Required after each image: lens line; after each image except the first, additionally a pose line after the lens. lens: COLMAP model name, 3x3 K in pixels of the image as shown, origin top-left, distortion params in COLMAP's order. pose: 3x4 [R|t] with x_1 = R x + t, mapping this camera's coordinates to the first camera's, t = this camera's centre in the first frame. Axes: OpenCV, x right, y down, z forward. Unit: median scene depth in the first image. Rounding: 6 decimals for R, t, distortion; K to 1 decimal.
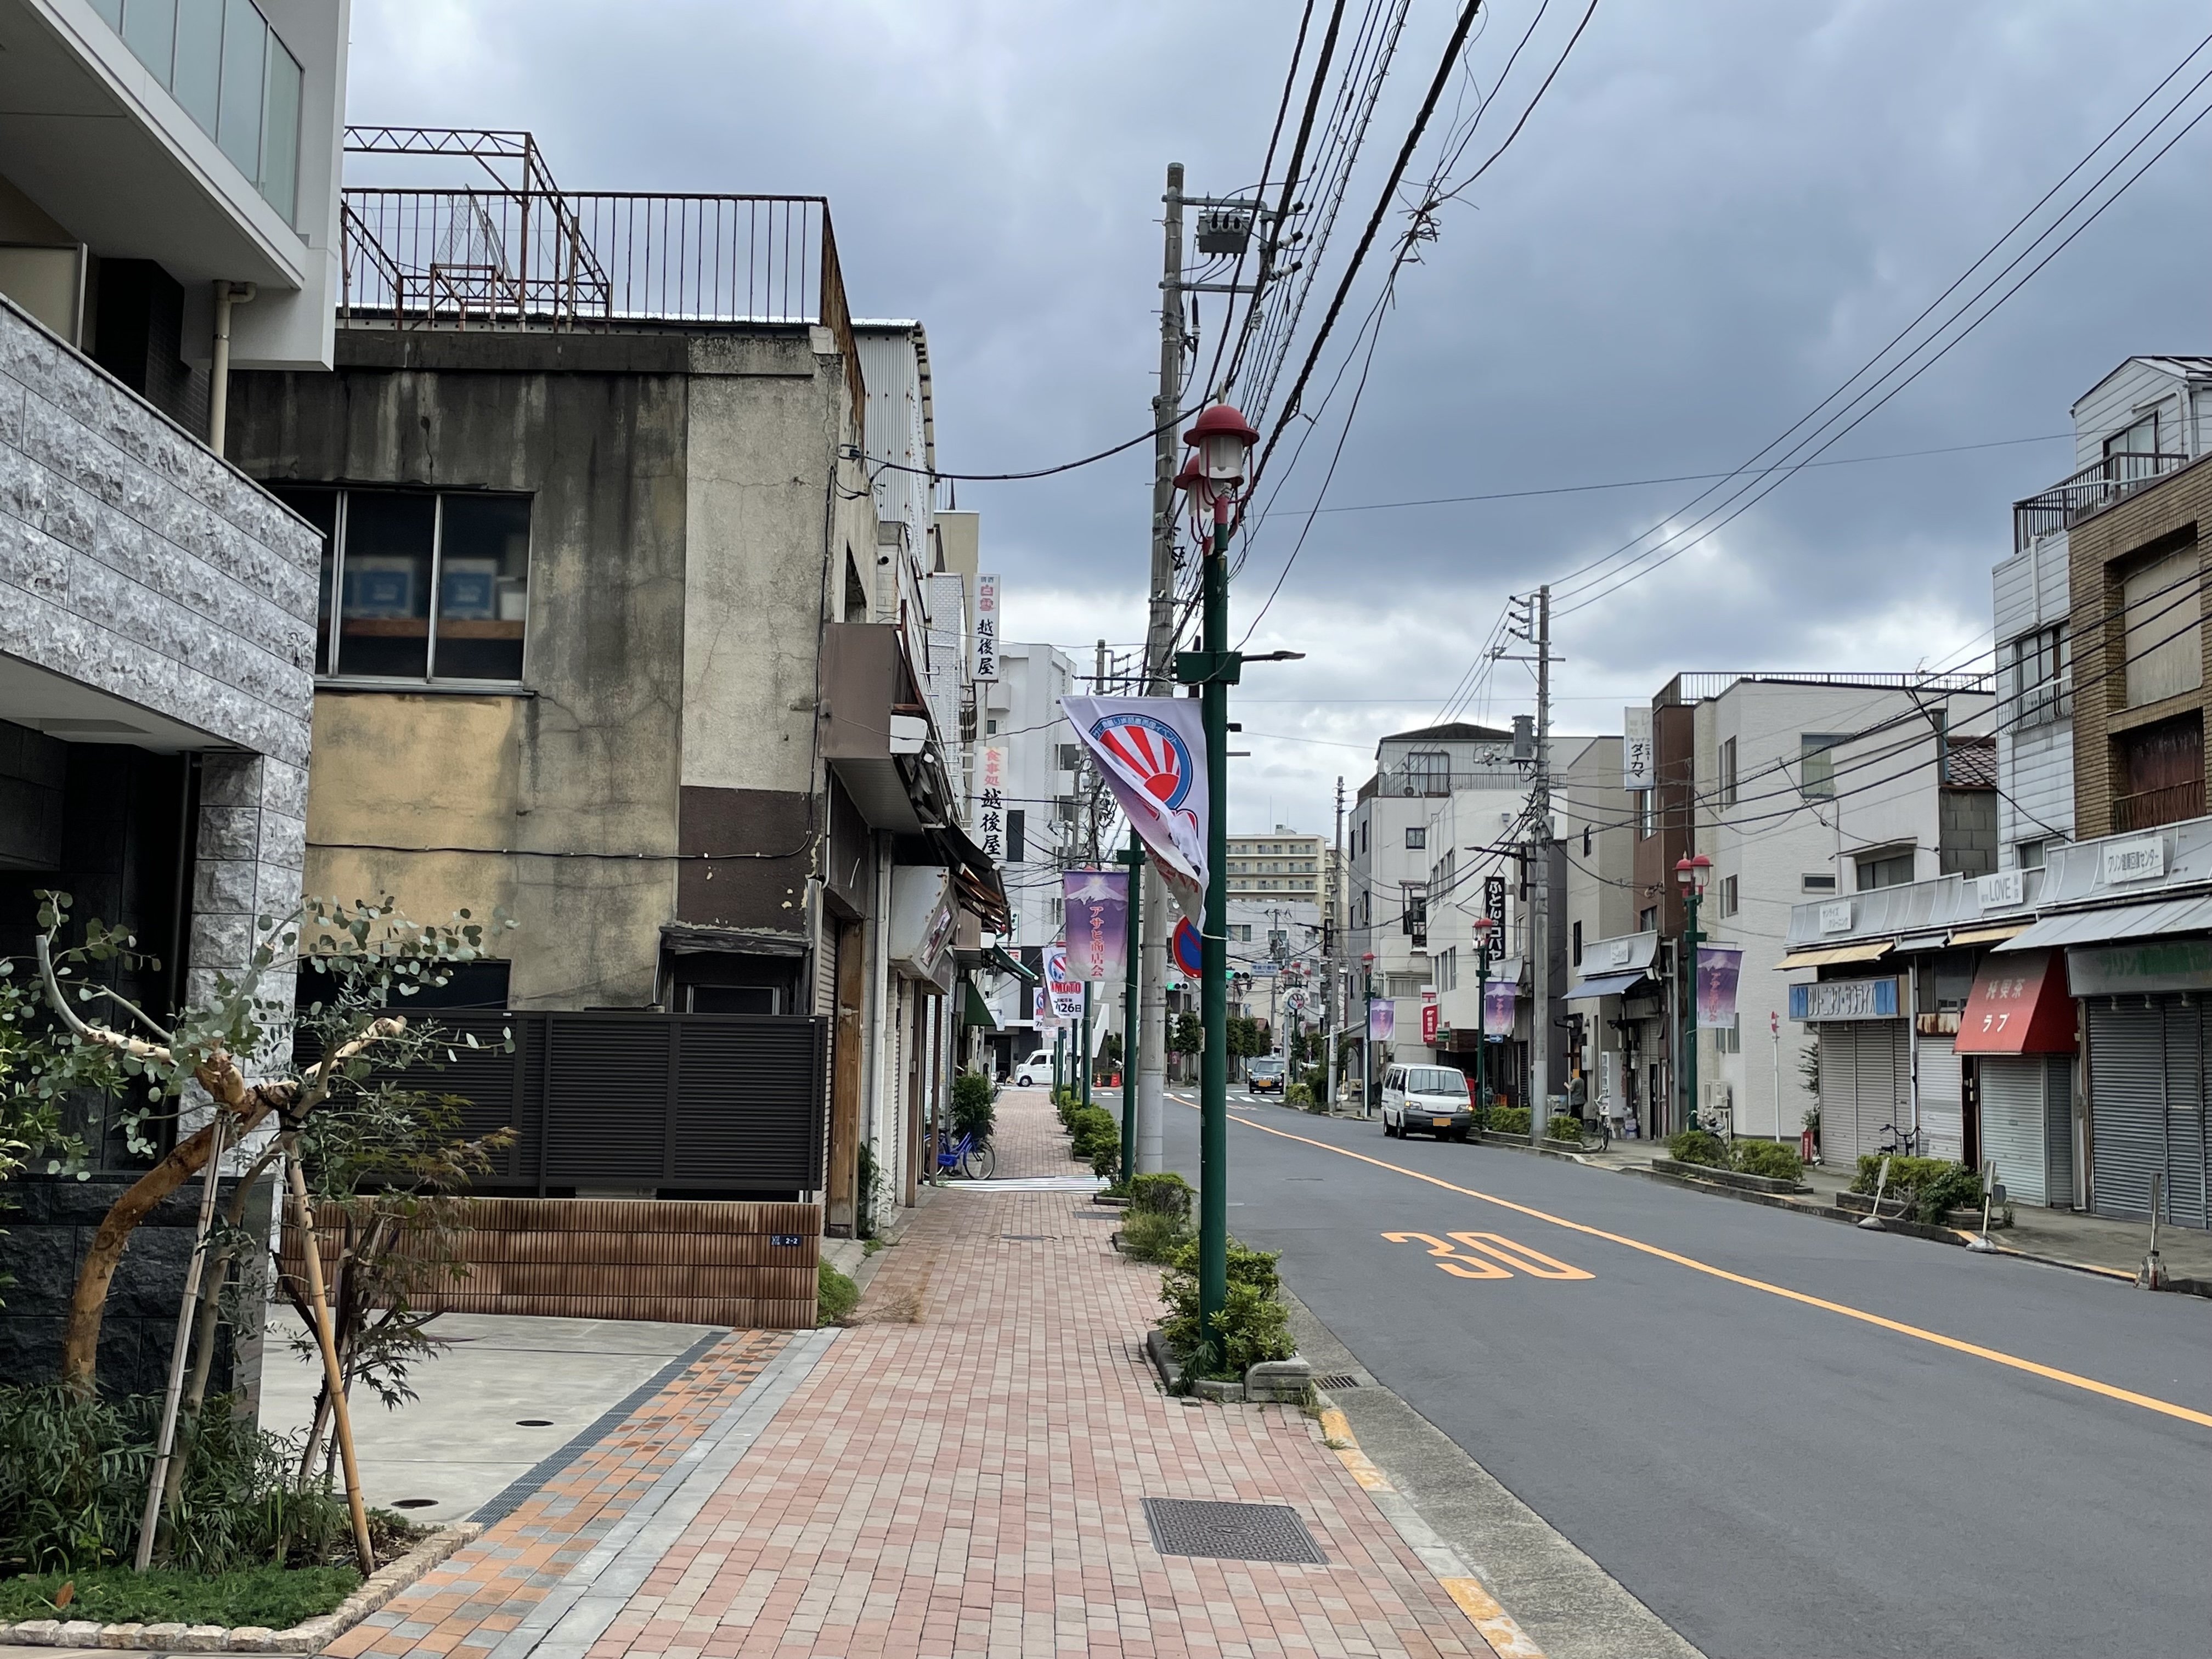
lens RADIAL K [[2322.3, 0, 1106.0], [0, 2322.3, 829.5], [0, 0, 1]] dist [0.001123, 0.000201]
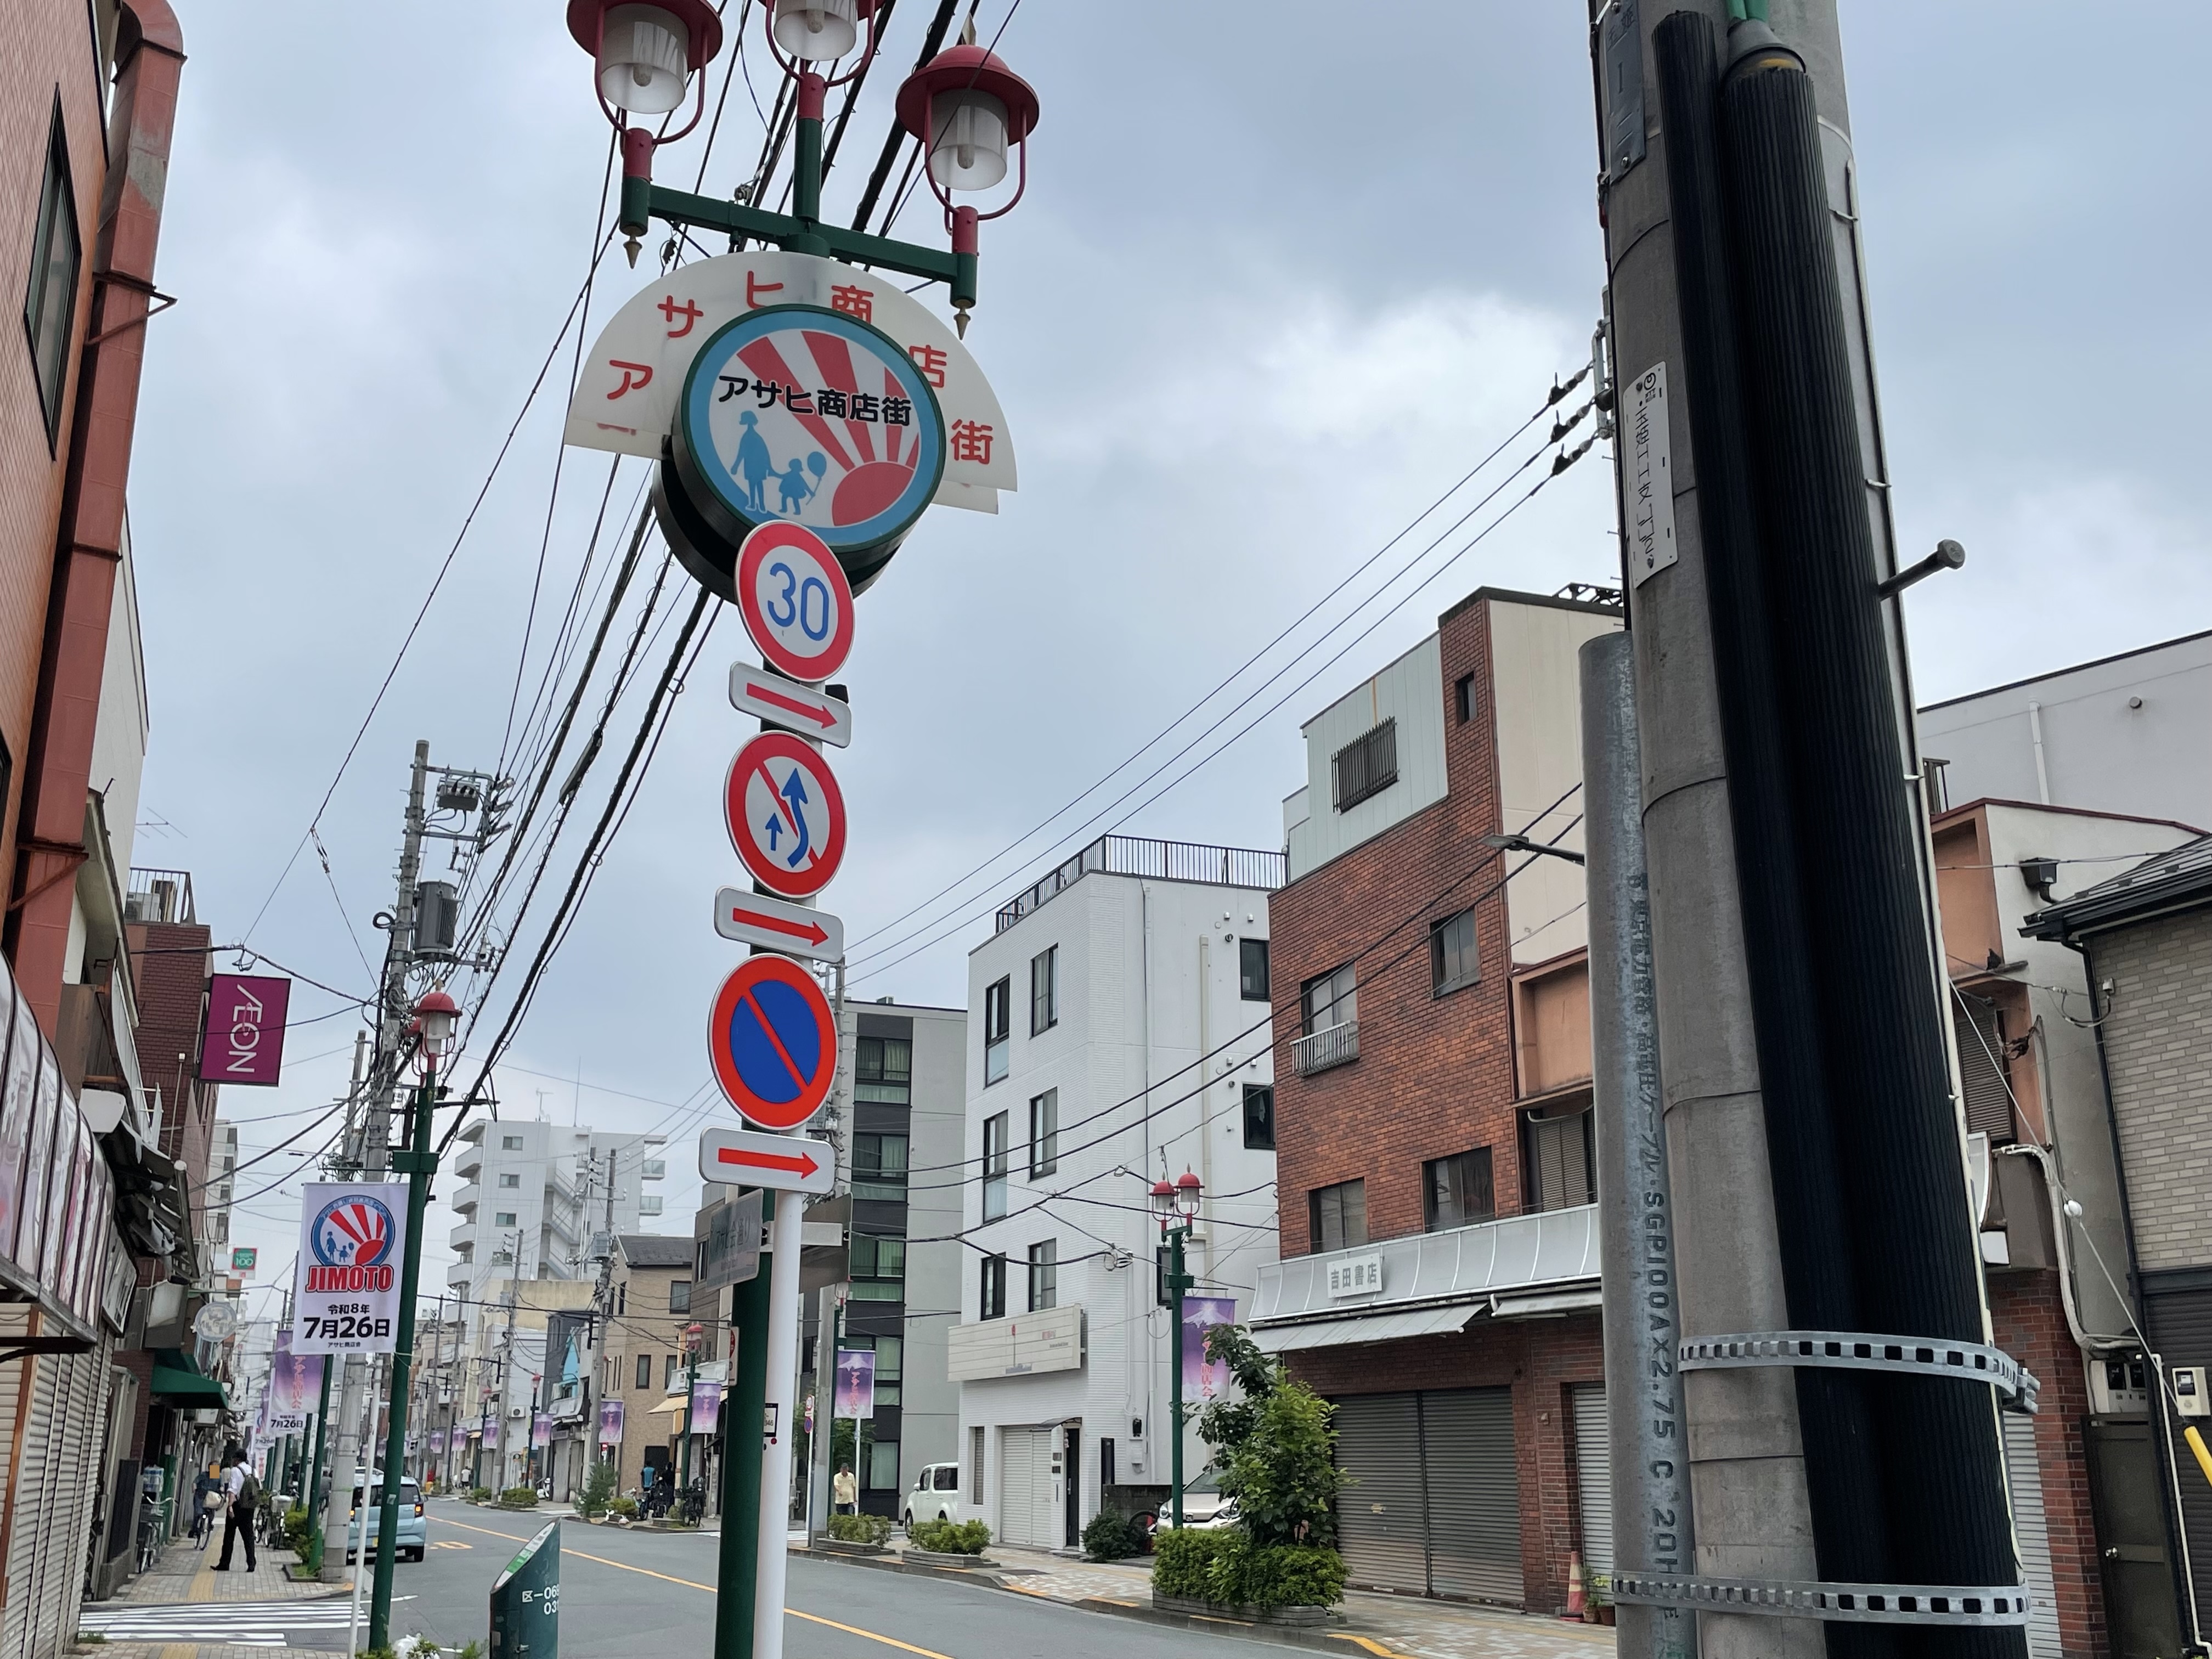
lens RADIAL K [[2161.1, 0, 1106.0], [0, 2161.1, 829.5], [0, 0, 1]] dist [0.000503, 0.000297]
pose [[0.941887, 0.069660, 0.328628, -0.003993], [-0.007901, 0.982587, -0.185636, -0.014890], [-0.335837, 0.172252, 0.926036, -0.245515]]
